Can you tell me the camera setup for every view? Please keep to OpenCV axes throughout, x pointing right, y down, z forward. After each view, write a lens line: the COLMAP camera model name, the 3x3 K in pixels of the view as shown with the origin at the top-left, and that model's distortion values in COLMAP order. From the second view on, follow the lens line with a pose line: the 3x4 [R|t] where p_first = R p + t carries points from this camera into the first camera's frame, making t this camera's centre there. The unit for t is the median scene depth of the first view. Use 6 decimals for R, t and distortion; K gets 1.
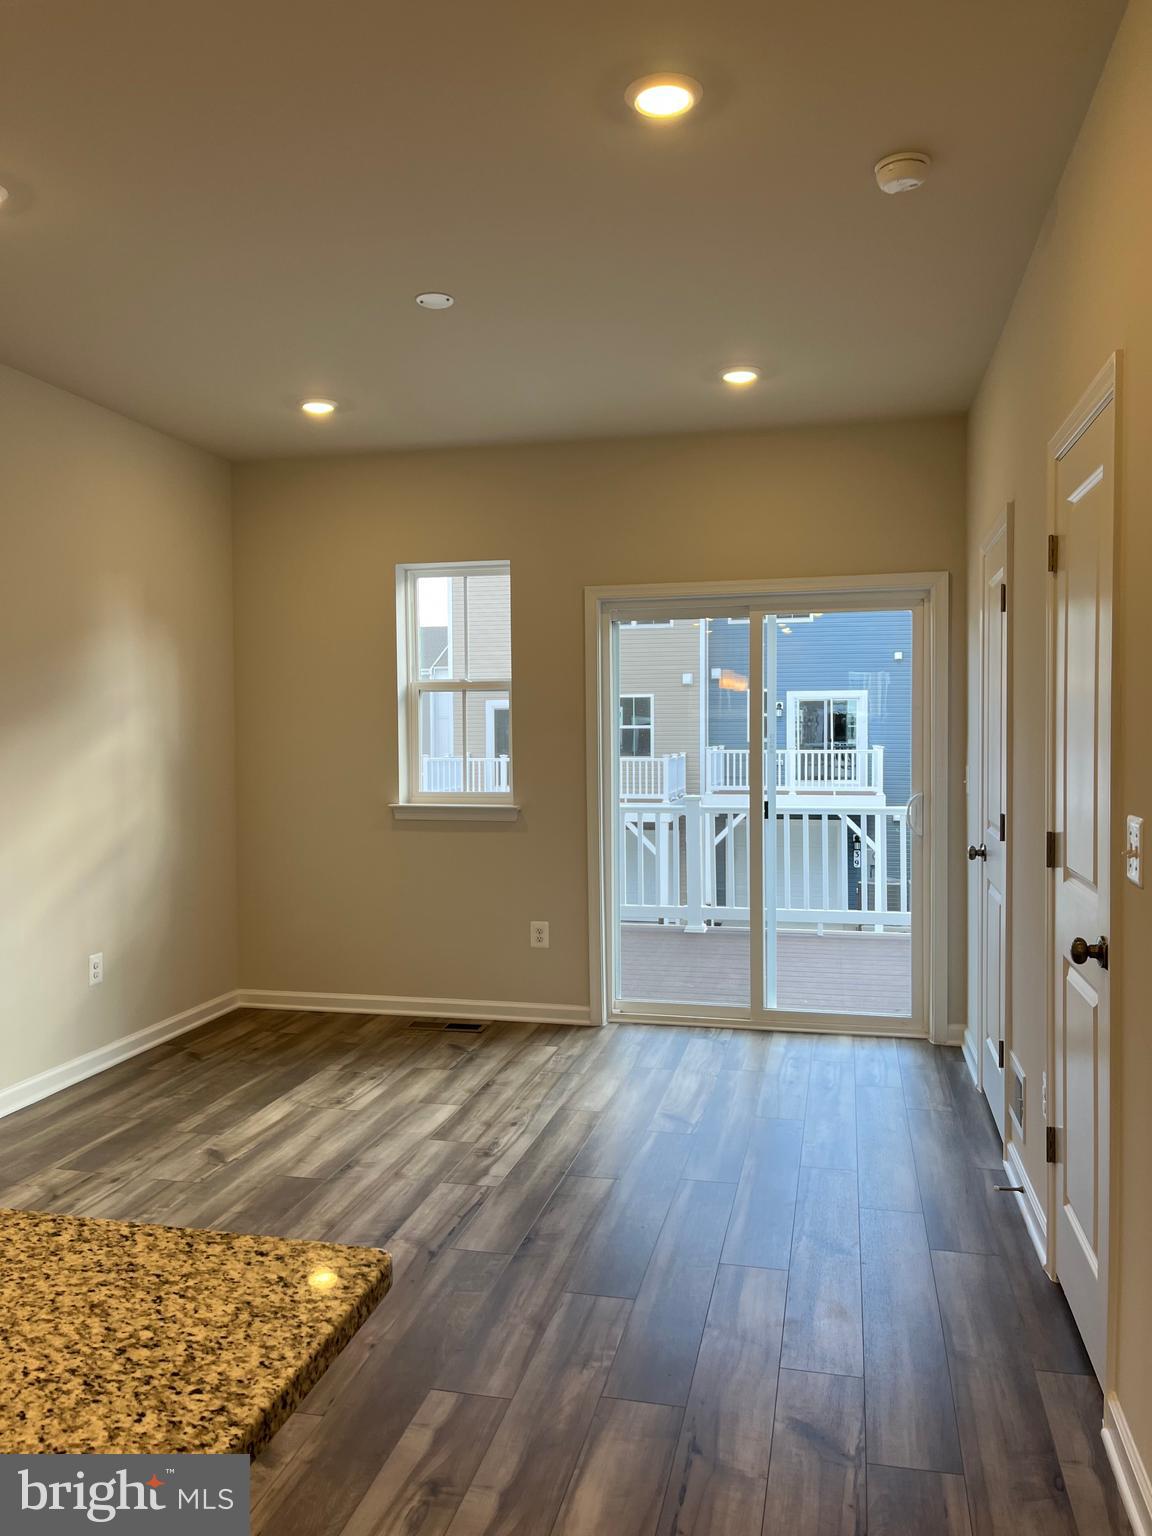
lens RADIAL K [[1157.7, 0, 570.8], [0, 1157.7, 767.5], [0, 0, 1]] dist [0.043414, -0.050201]
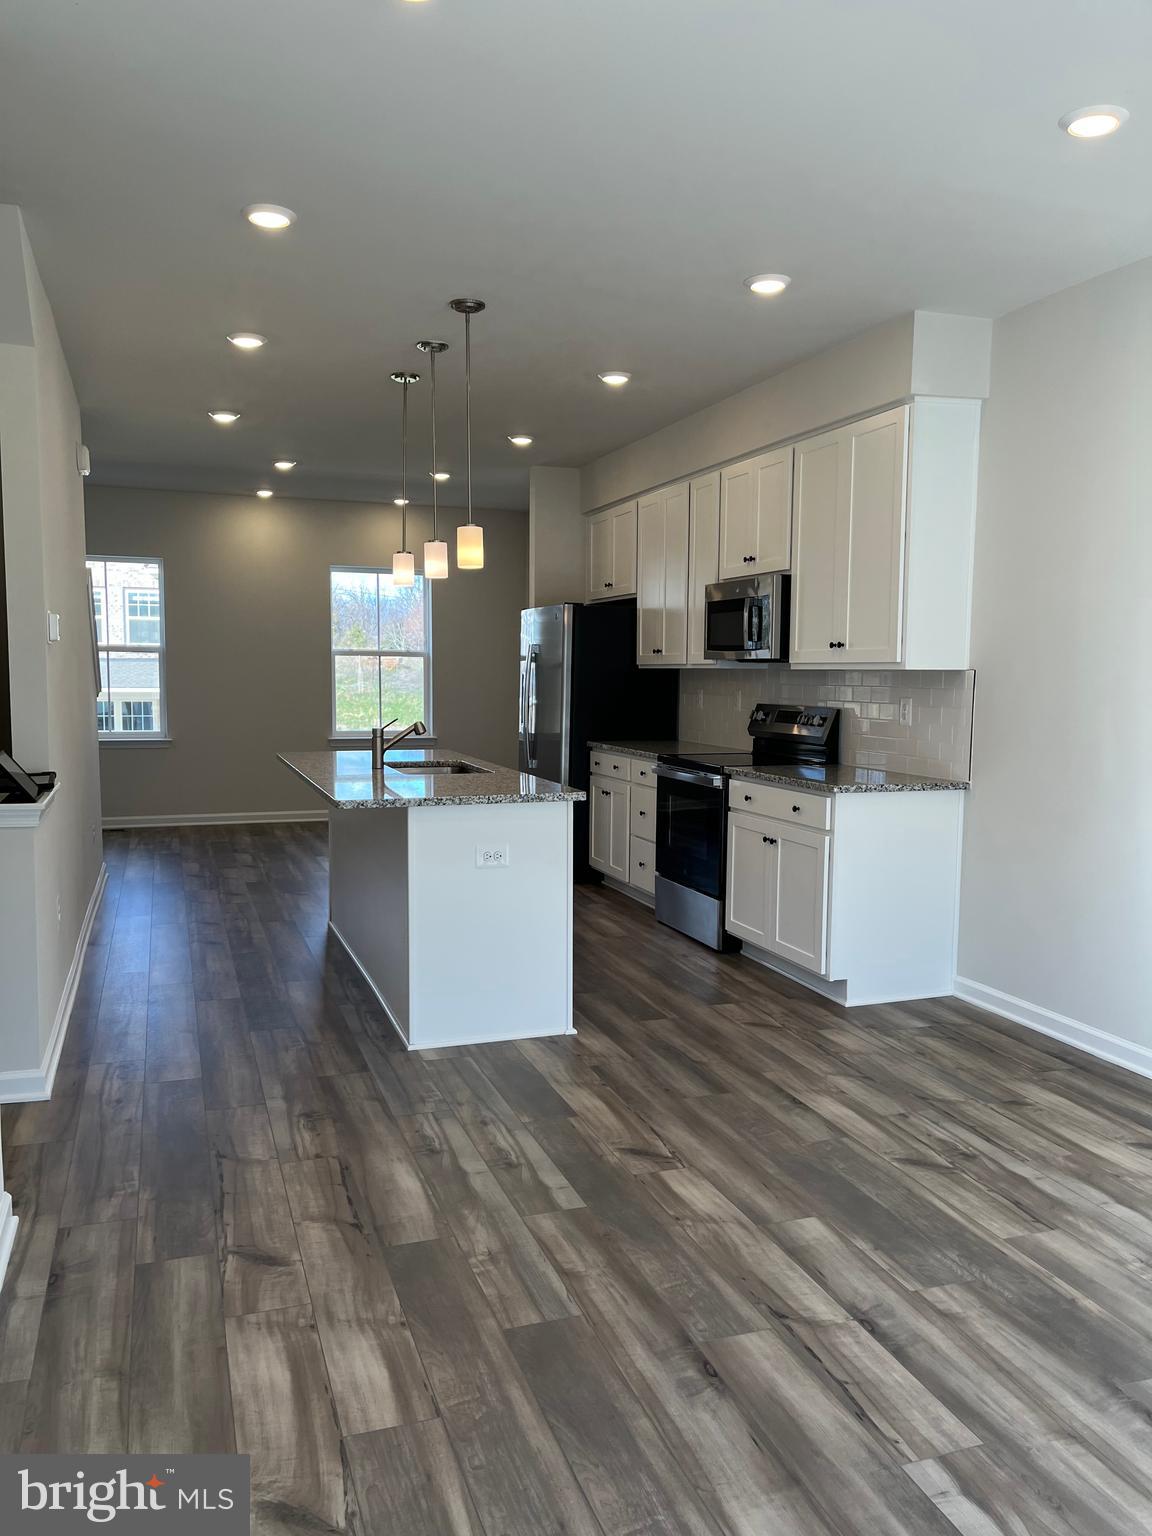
lens RADIAL K [[1157.7, 0, 574.6], [0, 1157.7, 778.3], [0, 0, 1]] dist [0.043414, -0.050201]
pose [[-0.842889, 0.044467, -0.536247, 0.444349], [-0.024841, 0.992301, 0.121330, -0.040829], [0.537513, 0.115589, -0.835295, 1.684272]]
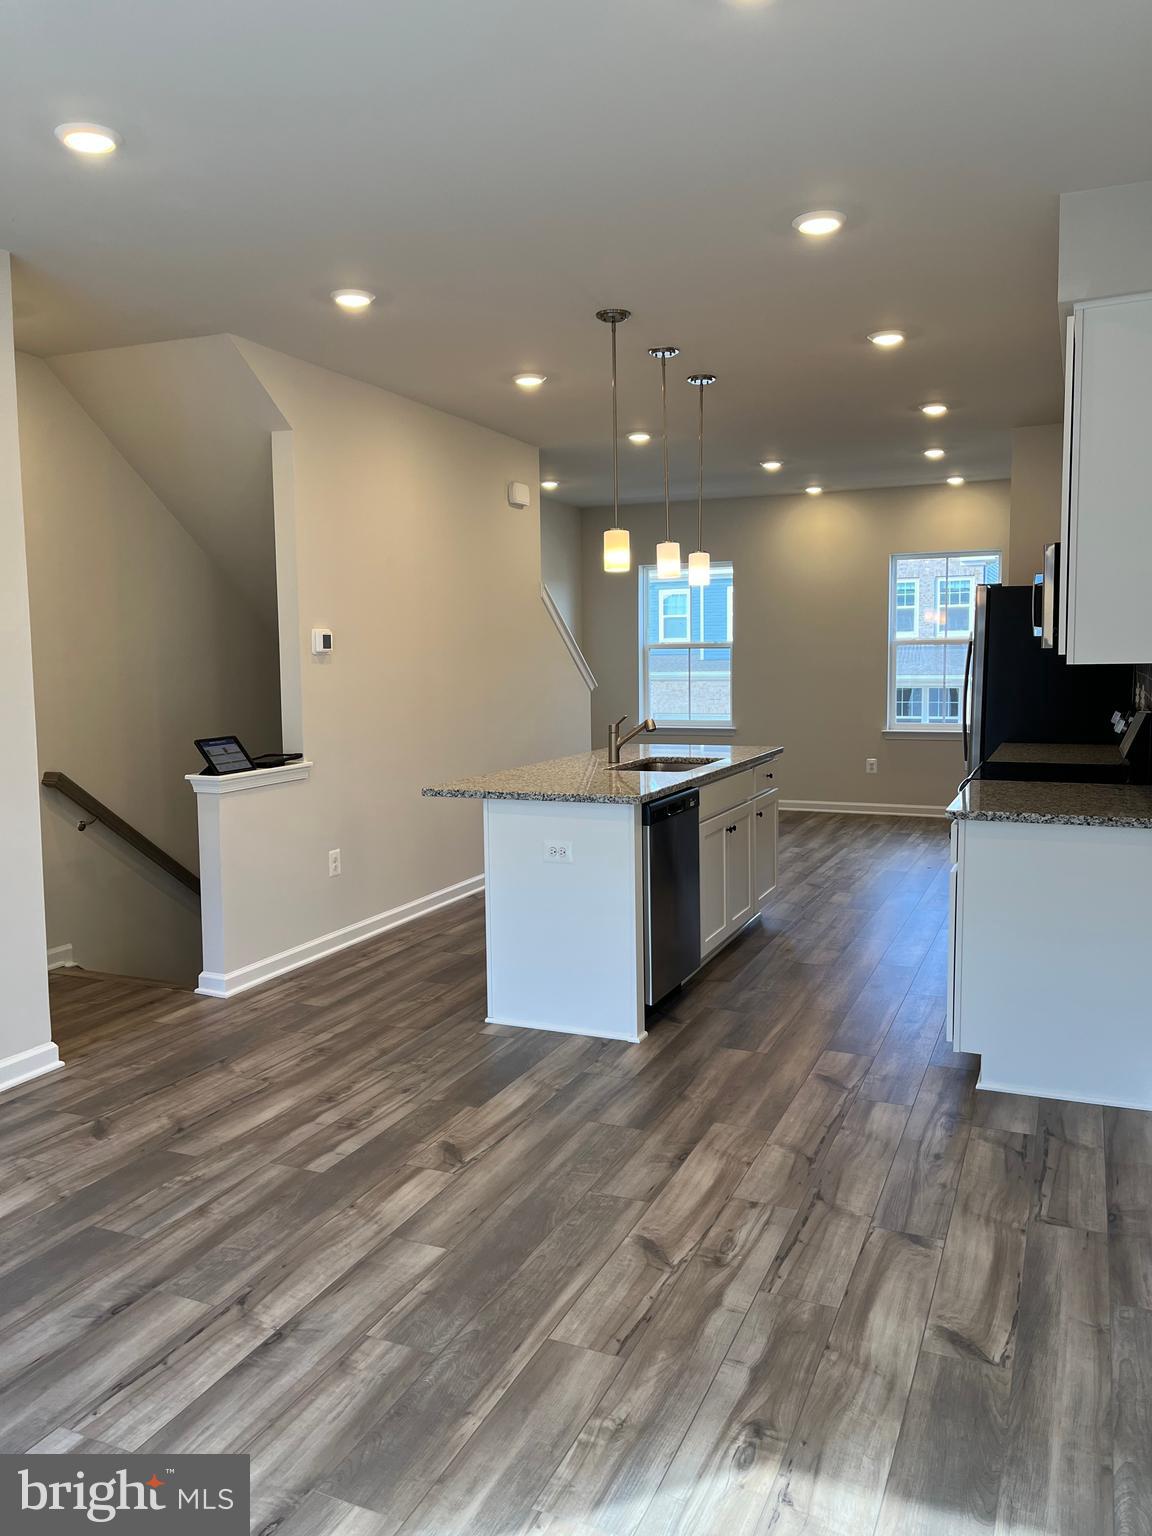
lens RADIAL K [[1157.7, 0, 571.2], [0, 1157.7, 759.4], [0, 0, 1]] dist [0.043414, -0.050201]
pose [[-0.983538, -0.004017, 0.180654, -0.542598], [0.018242, 0.992438, 0.121383, -0.066520], [-0.179776, 0.122681, -0.976028, 1.876106]]
